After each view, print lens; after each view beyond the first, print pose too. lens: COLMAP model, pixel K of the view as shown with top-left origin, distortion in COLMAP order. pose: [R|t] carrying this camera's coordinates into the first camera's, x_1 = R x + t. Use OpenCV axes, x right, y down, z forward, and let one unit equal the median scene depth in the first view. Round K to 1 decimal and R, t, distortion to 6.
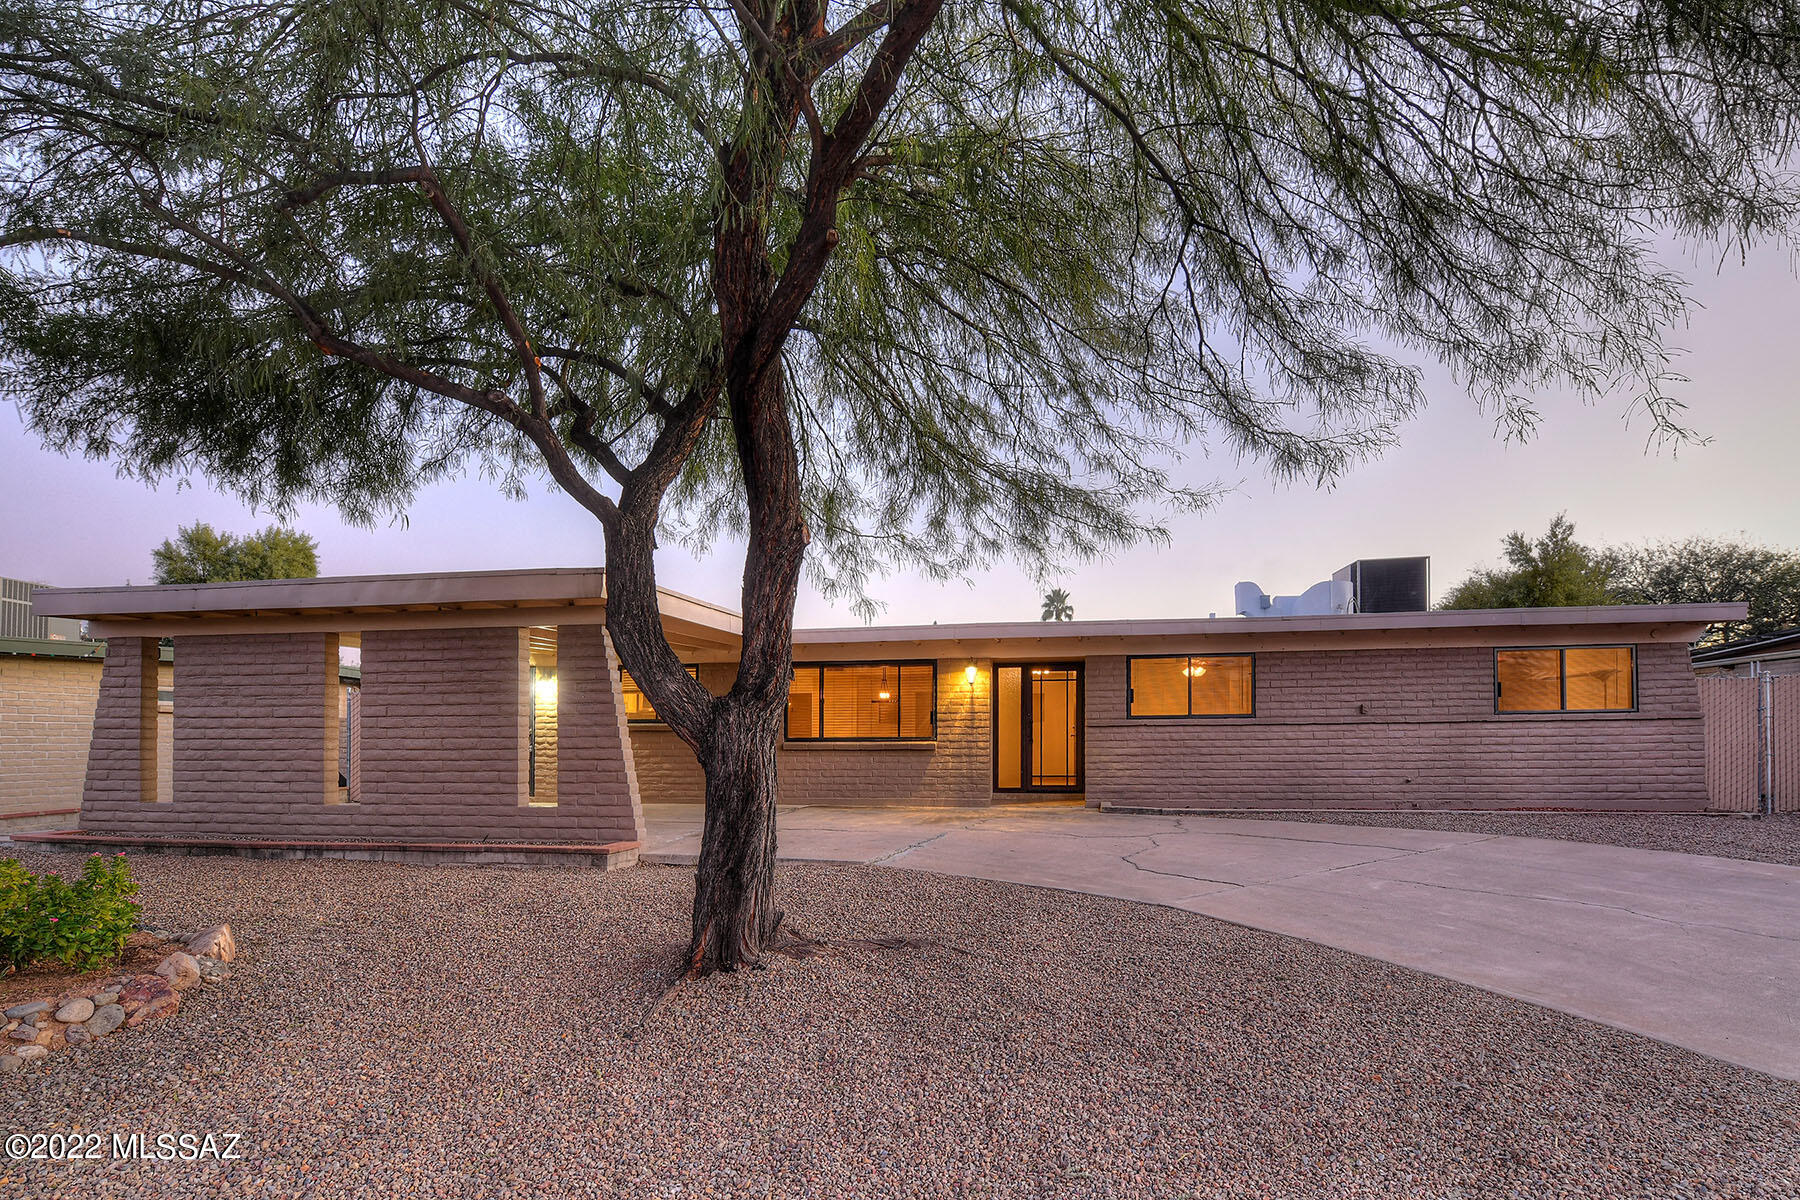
lens RADIAL K [[795.1, 0, 900.8], [0, 795.1, 609.2], [0, 0, 1]] dist [-0.012683, -0.000271]
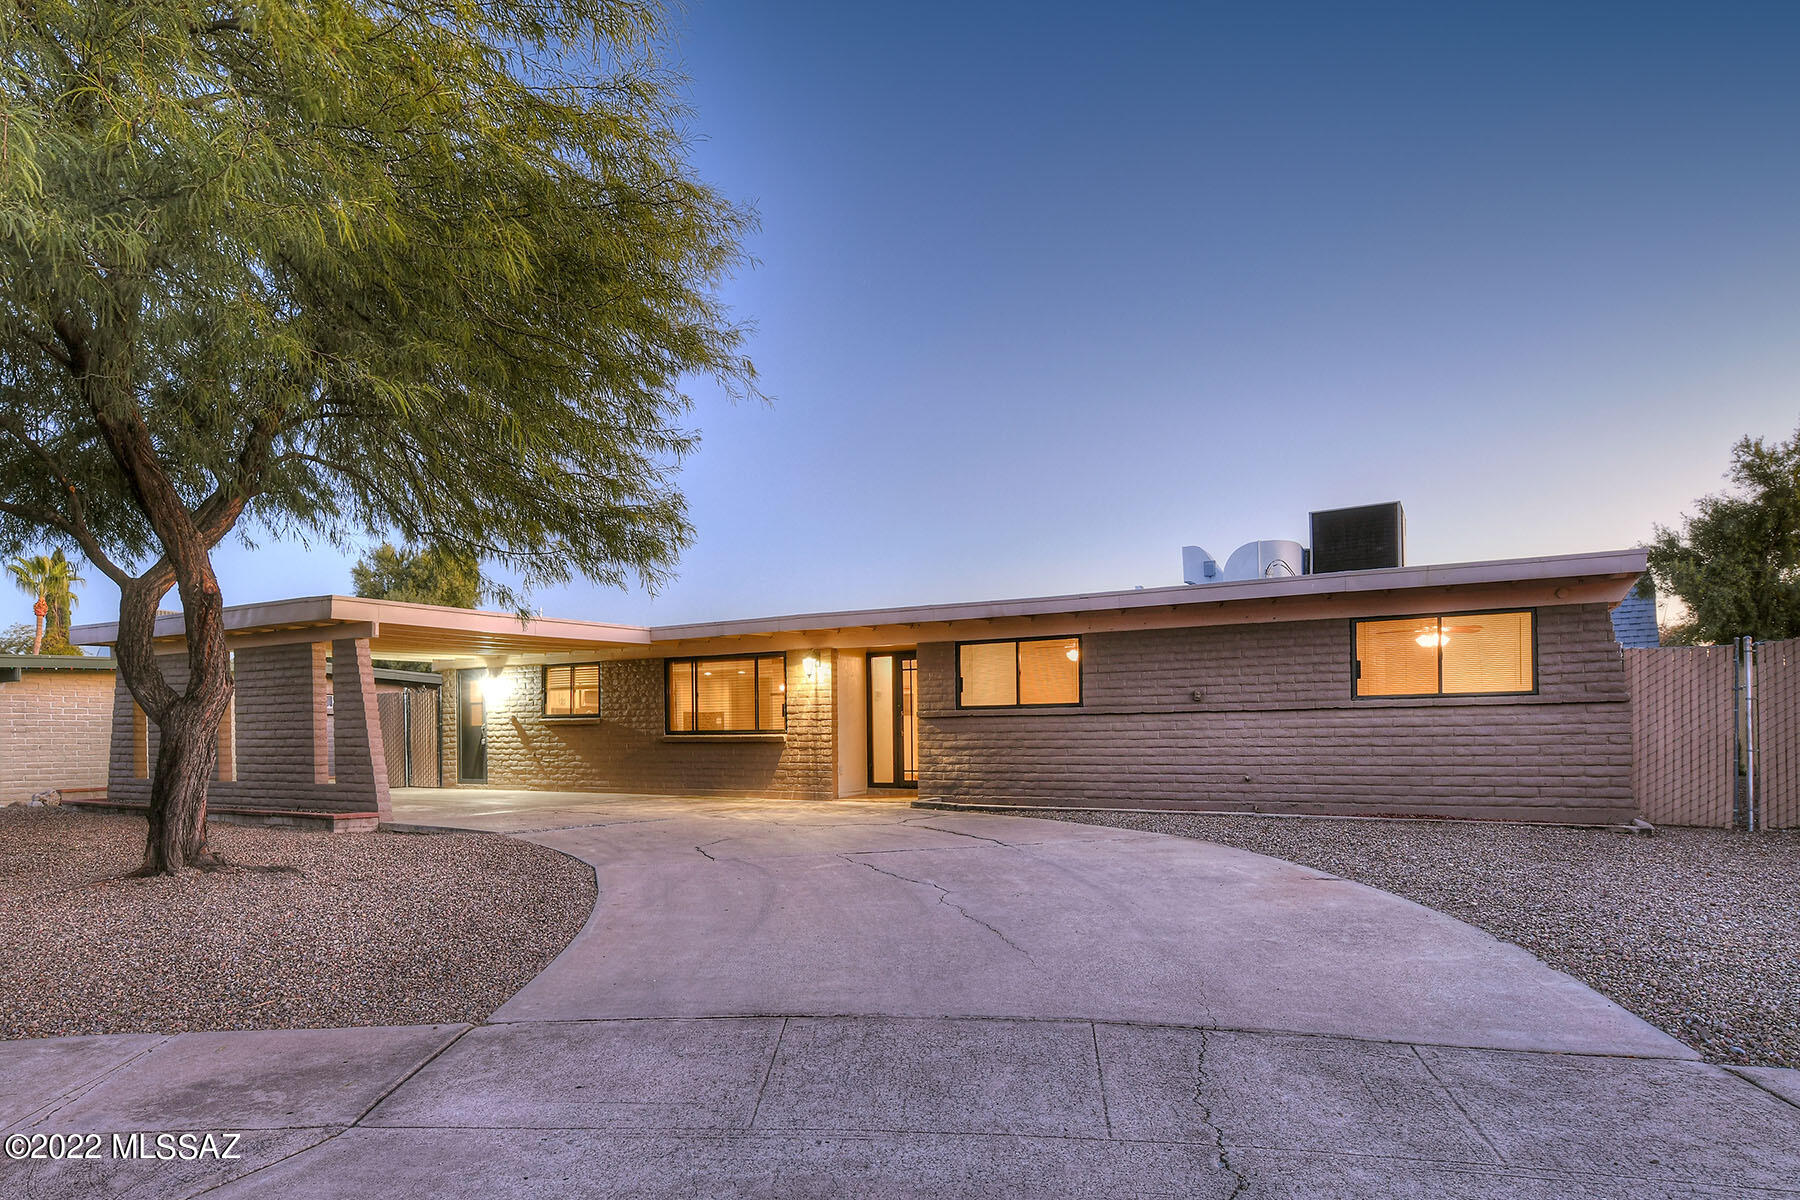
lens RADIAL K [[966.1, 0, 898.2], [0, 966.1, 590.9], [0, 0, 1]] dist [-0.008496, -0.000184]
pose [[0.942052, -0.051471, -0.331494, 0.636260], [0.055202, 0.998473, 0.001844, -0.007679], [0.330893, -0.020036, 0.943456, -0.098615]]
